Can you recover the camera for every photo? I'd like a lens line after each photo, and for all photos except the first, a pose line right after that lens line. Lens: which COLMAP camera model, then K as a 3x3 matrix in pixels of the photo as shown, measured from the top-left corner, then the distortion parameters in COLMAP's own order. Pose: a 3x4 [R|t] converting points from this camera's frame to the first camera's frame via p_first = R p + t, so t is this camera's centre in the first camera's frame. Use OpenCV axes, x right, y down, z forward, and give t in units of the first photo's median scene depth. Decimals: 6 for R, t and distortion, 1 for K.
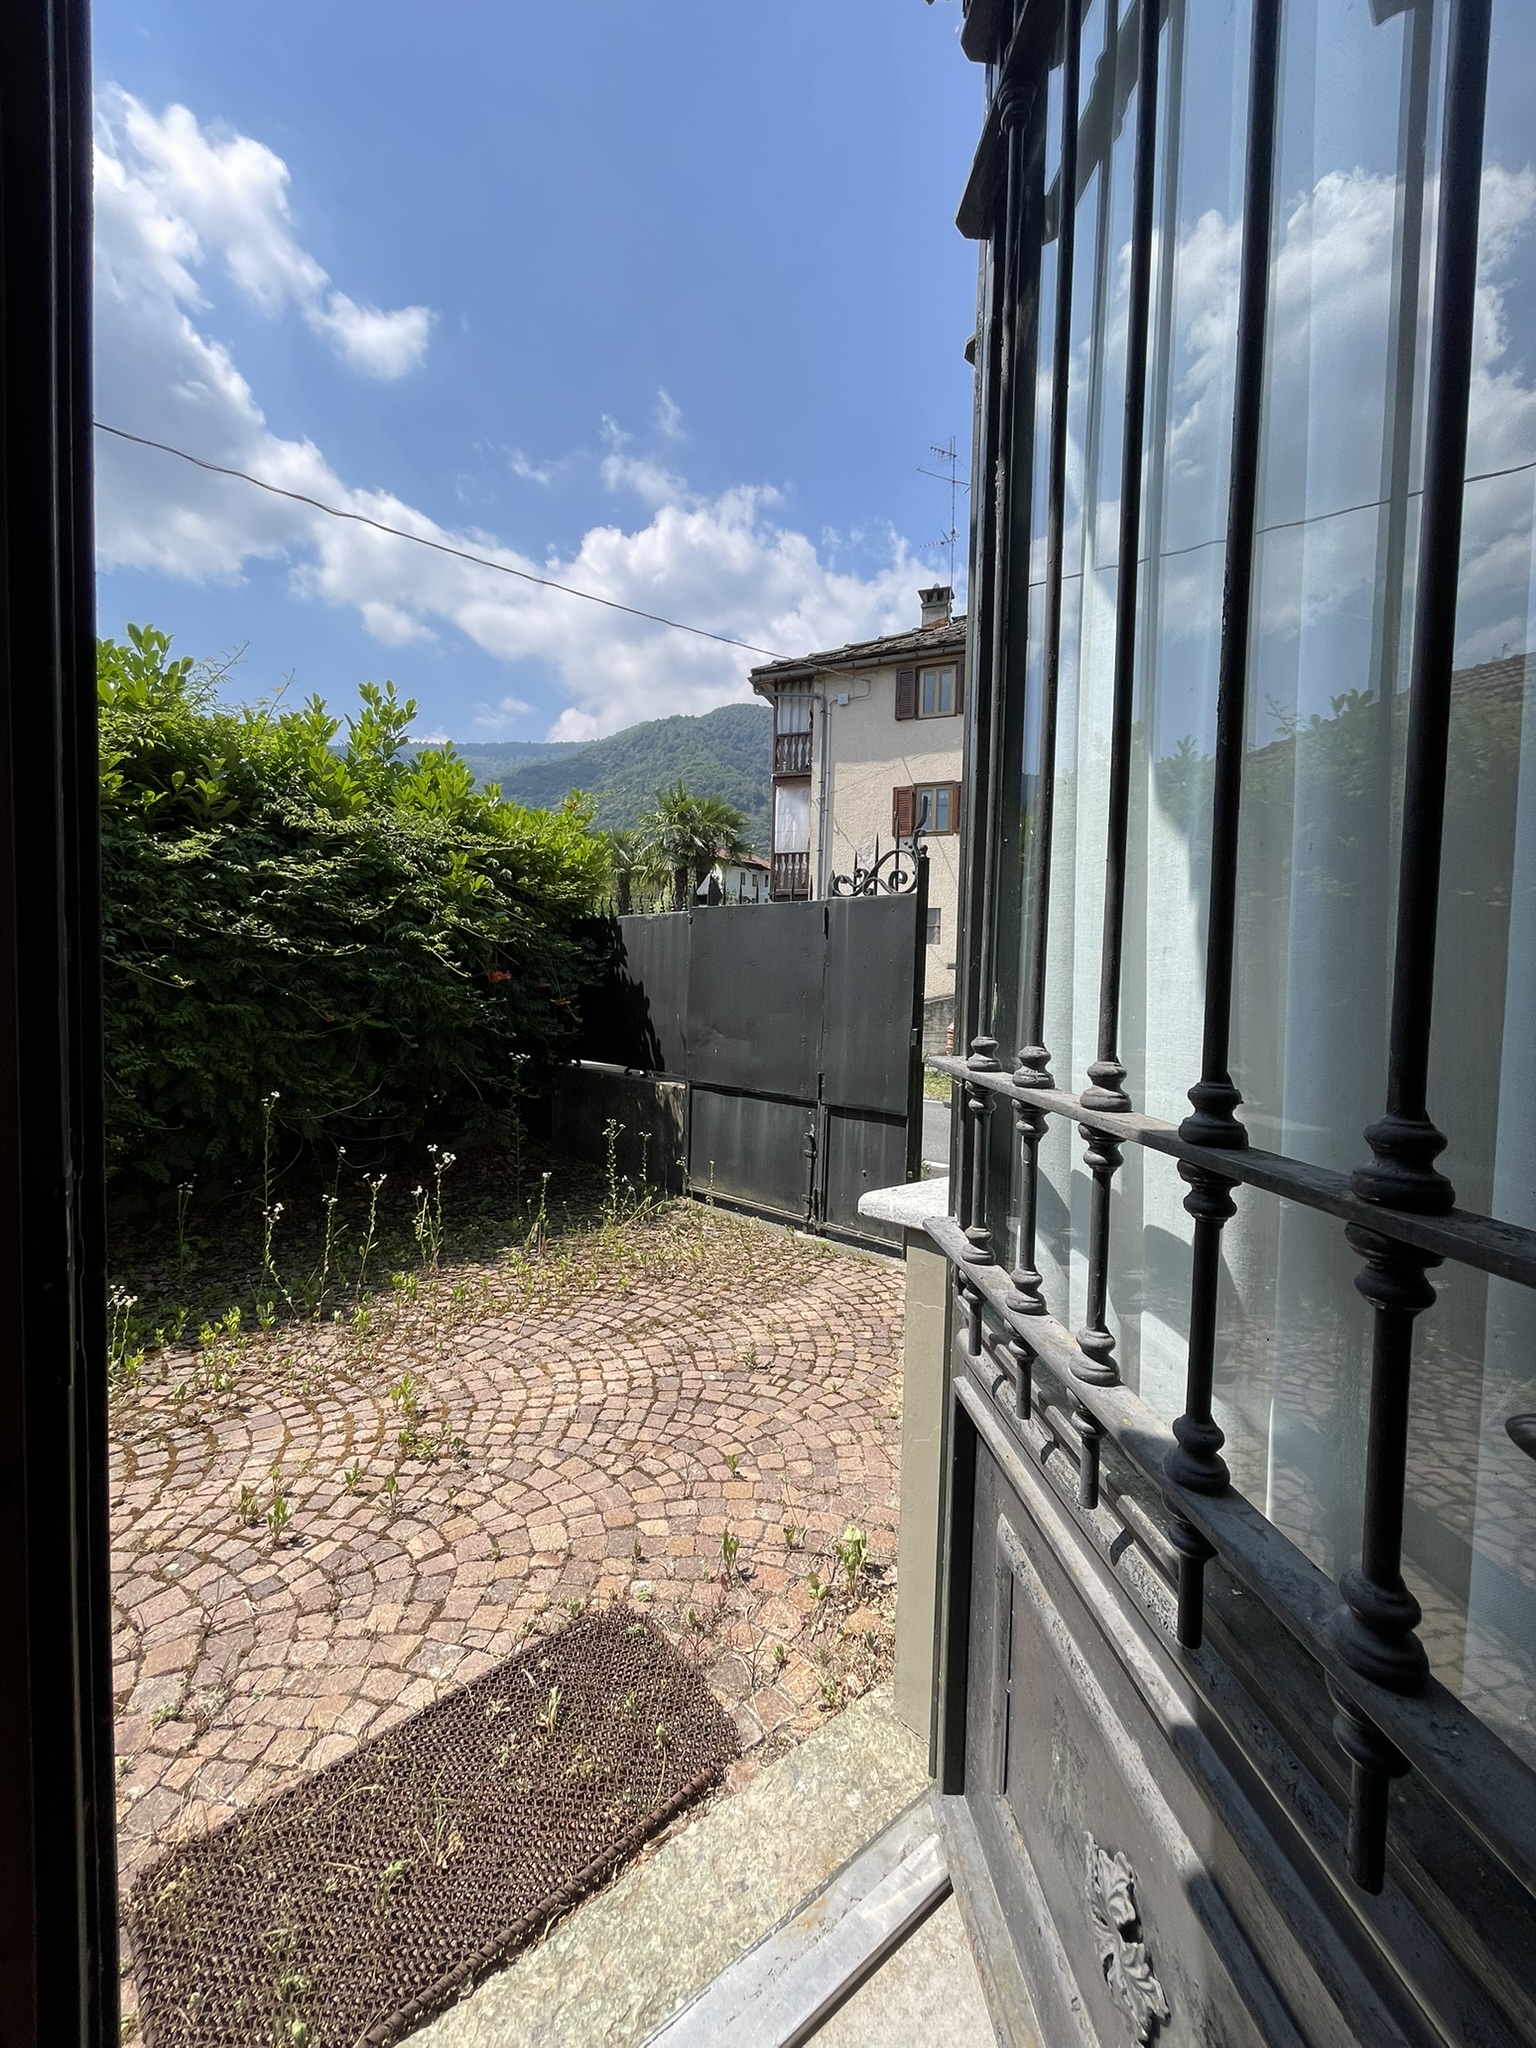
lens RADIAL K [[827.5, 0, 775.8], [0, 827.5, 1020.0], [0, 0, 1]] dist [-0.004601, 0.001397]
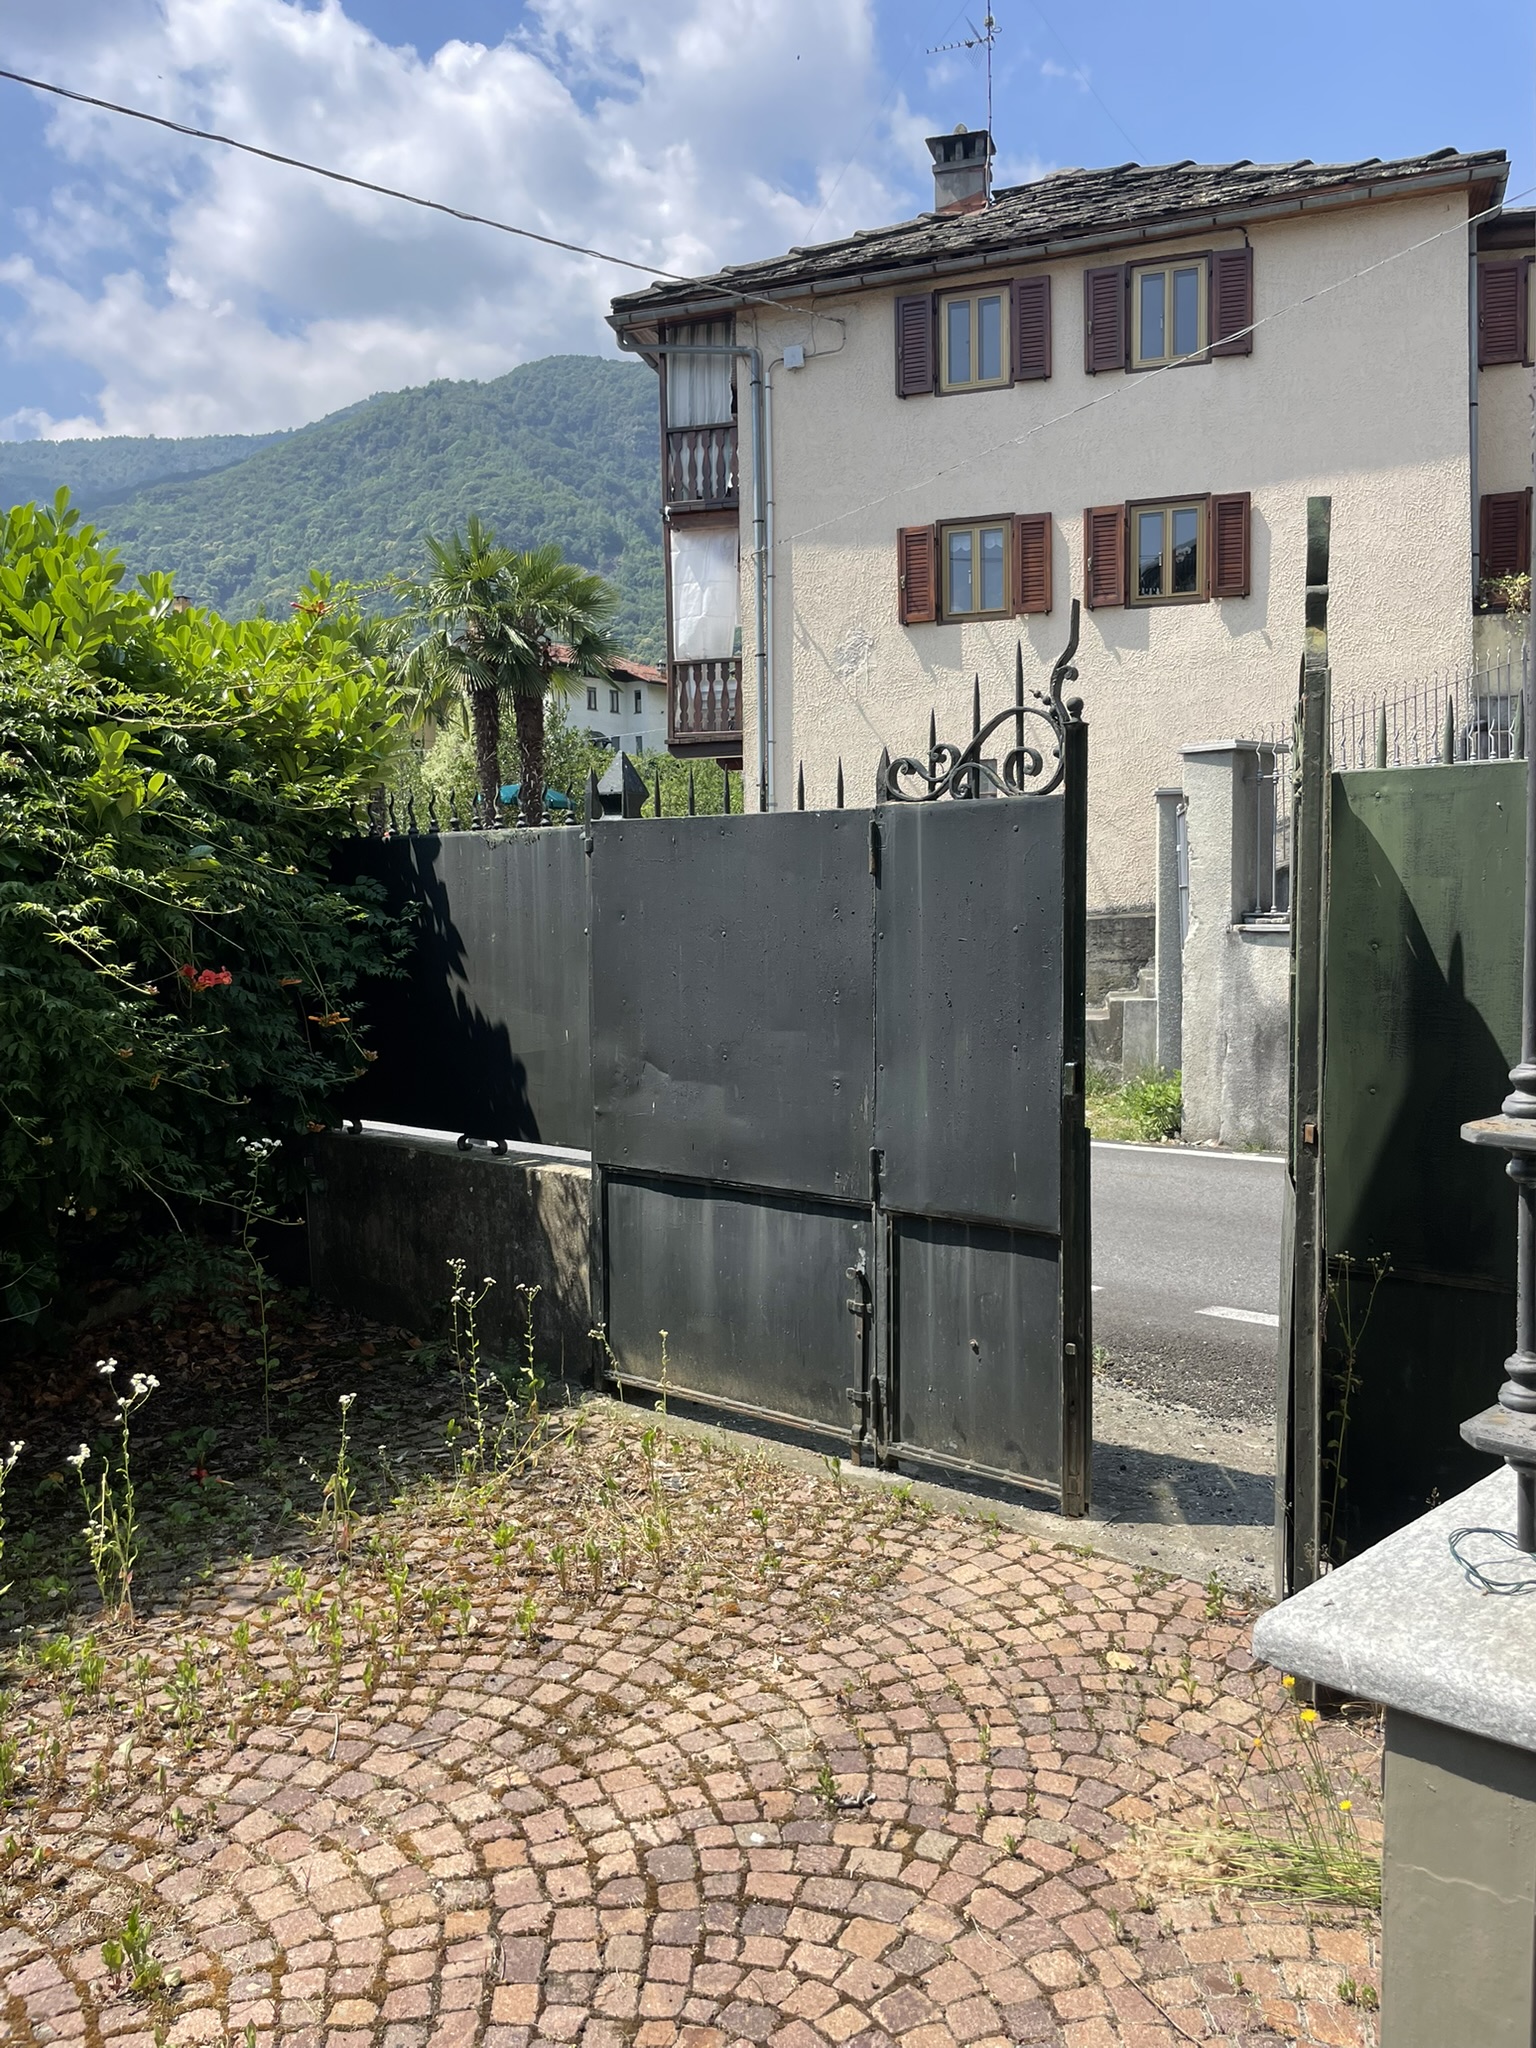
lens RADIAL K [[1553.5, 0, 772.2], [0, 1553.5, 1004.1], [0, 0, 1]] dist [0.070202, -0.092350]
pose [[0.996615, -0.044266, 0.069279, -0.070572], [0.042292, 0.998664, 0.029695, -0.055437], [-0.070501, -0.026664, 0.997155, 0.055345]]
